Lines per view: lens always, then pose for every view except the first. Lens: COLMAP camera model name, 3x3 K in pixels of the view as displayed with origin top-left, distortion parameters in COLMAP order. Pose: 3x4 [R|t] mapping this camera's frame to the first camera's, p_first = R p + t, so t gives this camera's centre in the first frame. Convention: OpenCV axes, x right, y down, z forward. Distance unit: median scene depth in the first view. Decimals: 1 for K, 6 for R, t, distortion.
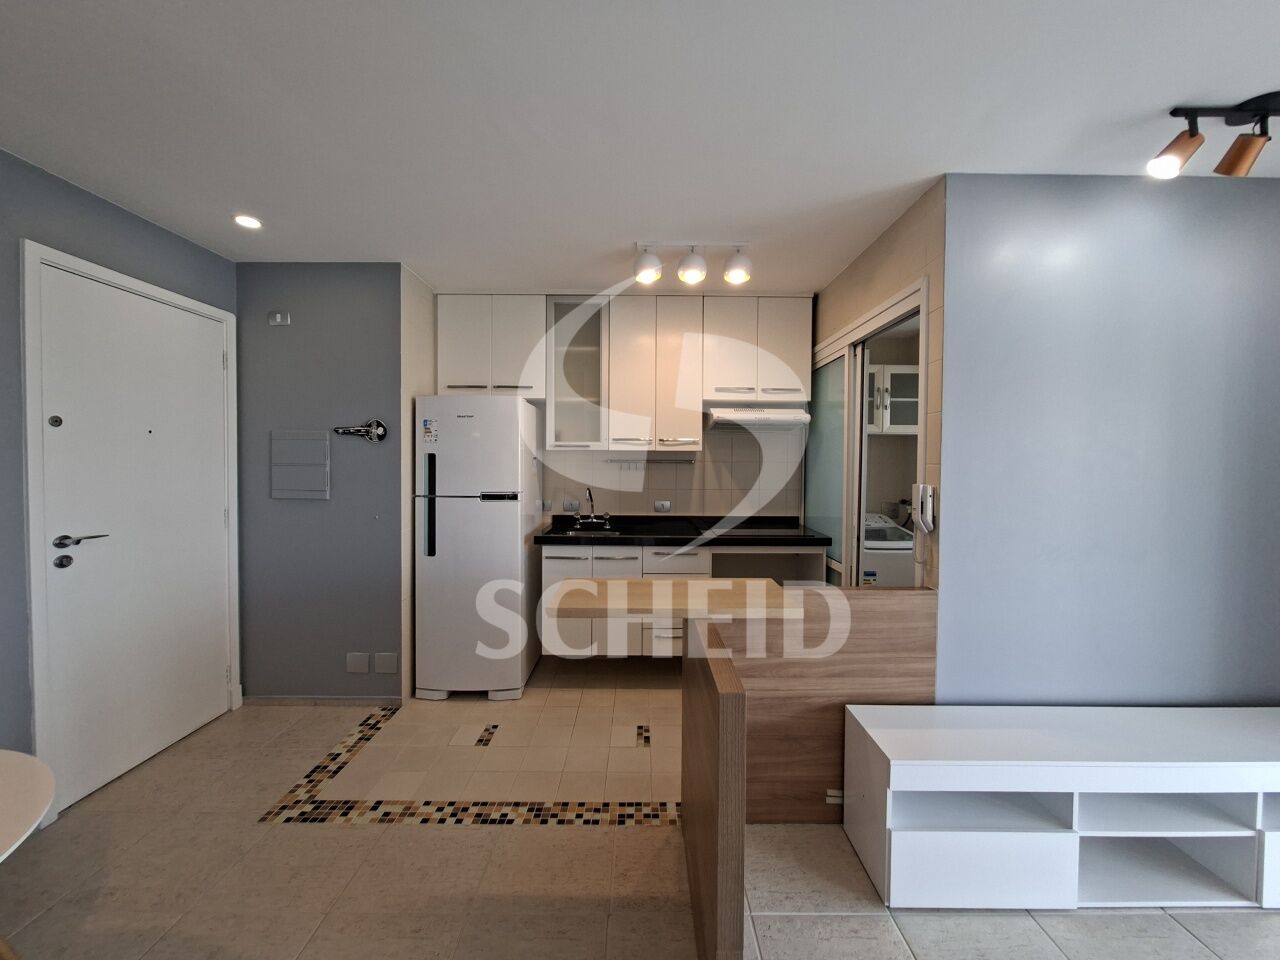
lens RADIAL K [[503.2, 0, 642.3], [0, 503.2, 473.1], [0, 0, 1]] dist [-0.001147, -0.001458]
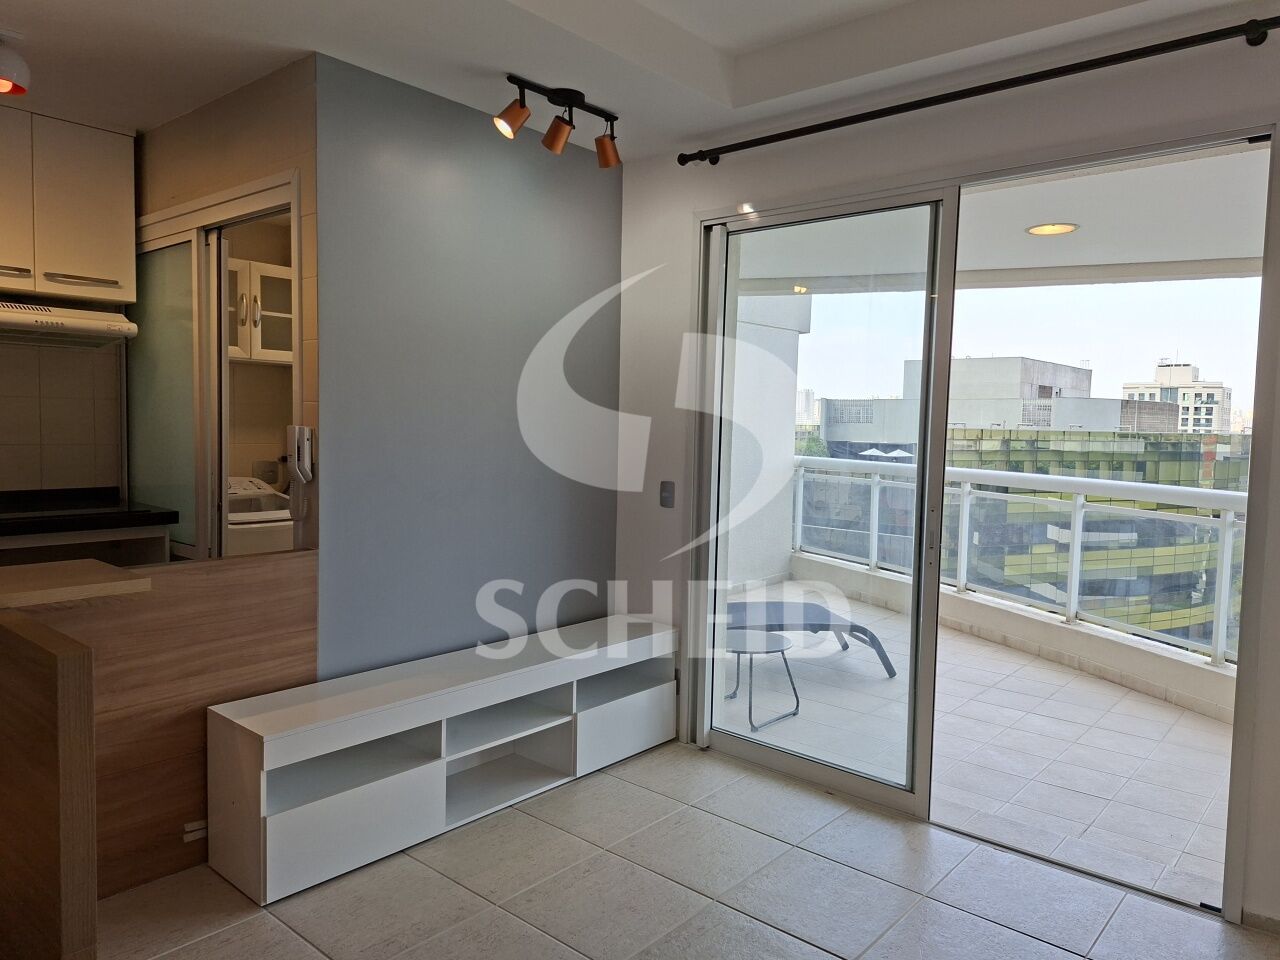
lens RADIAL K [[881.8, 0, 652.6], [0, 881.8, 474.6], [0, 0, 1]] dist [0.082613, -0.087854]
pose [[0.650824, -0.037638, 0.758295, -0.163352], [-0.000104, 0.998766, 0.049662, 0.026925], [-0.759229, -0.032400, 0.650017, -0.361414]]
